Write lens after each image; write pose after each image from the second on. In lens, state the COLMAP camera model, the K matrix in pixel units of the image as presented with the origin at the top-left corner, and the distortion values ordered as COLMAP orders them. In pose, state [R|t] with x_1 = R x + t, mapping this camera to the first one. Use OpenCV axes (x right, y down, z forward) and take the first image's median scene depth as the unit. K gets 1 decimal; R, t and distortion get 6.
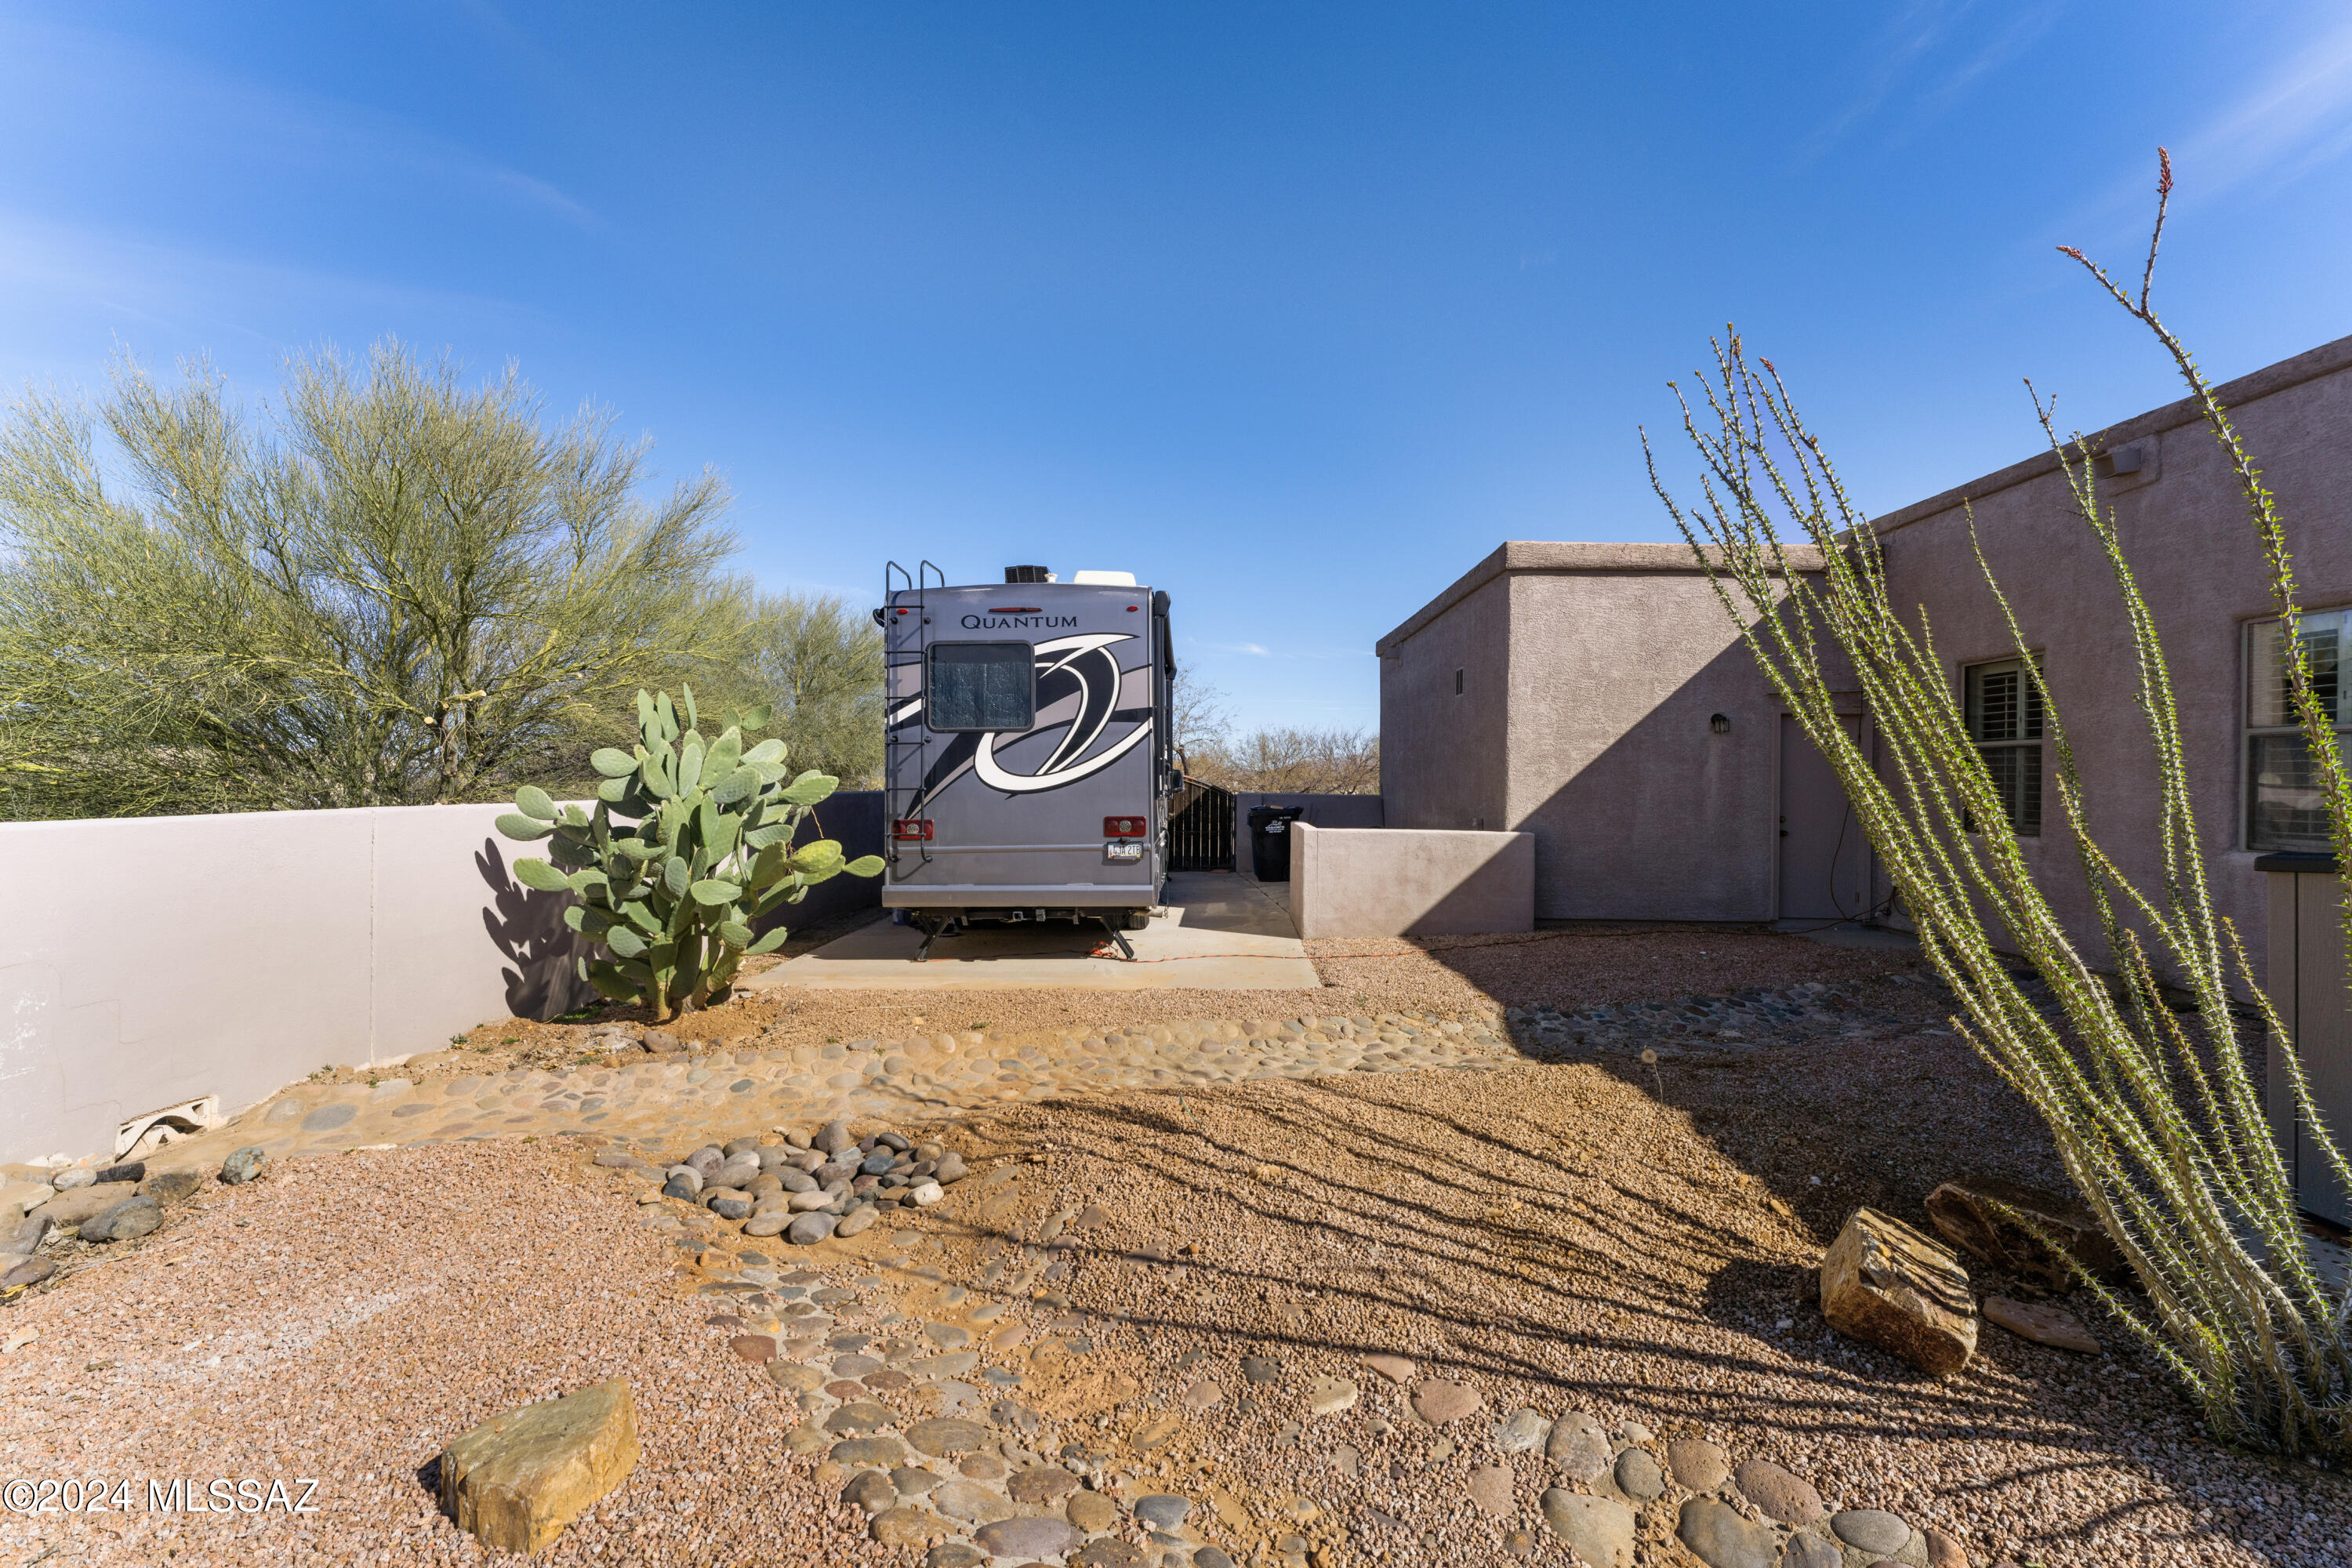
lens RADIAL K [[987.3, 0, 1188.1], [0, 987.3, 781.8], [0, 0, 1]] dist [-0.001872, 0.000016]
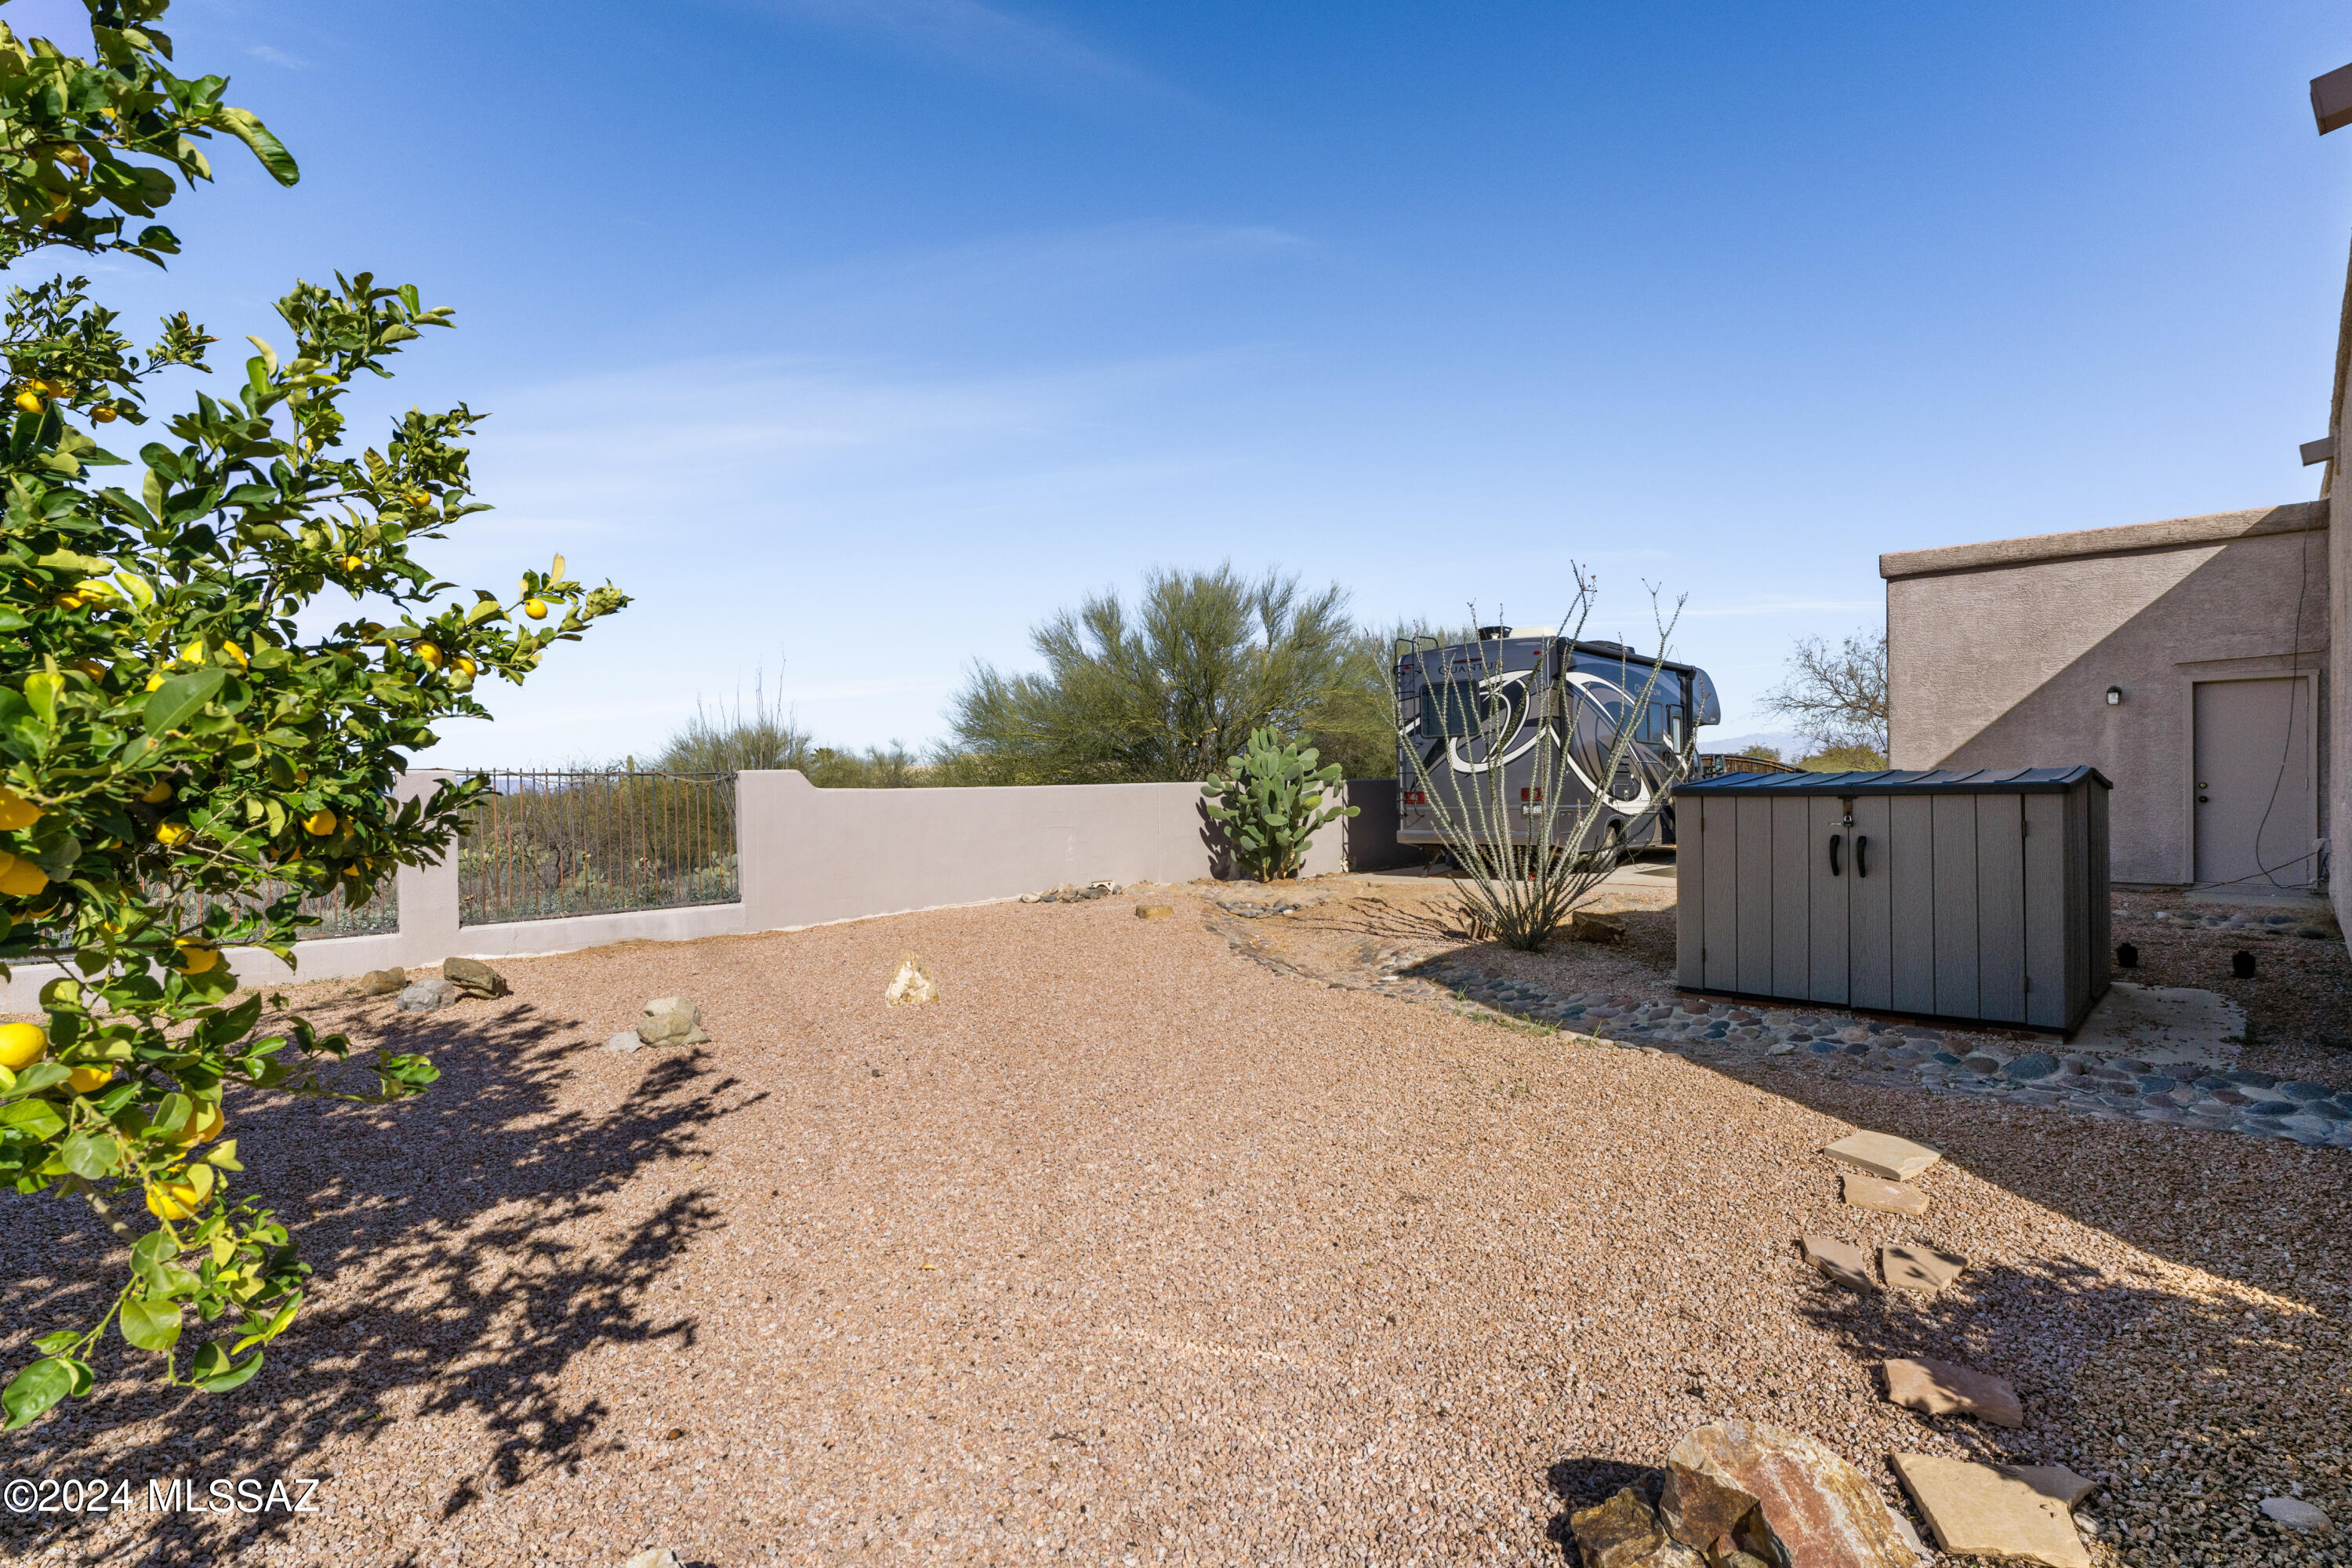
lens RADIAL K [[1059.2, 0, 1172.6], [0, 1059.2, 781.7], [0, 0, 1]] dist [0.008732, 0.000022]
pose [[0.736320, -0.015898, -0.676447, 0.833581], [0.019532, 0.999807, -0.002237, 0.024044], [0.676351, -0.011565, 0.736488, -0.785576]]
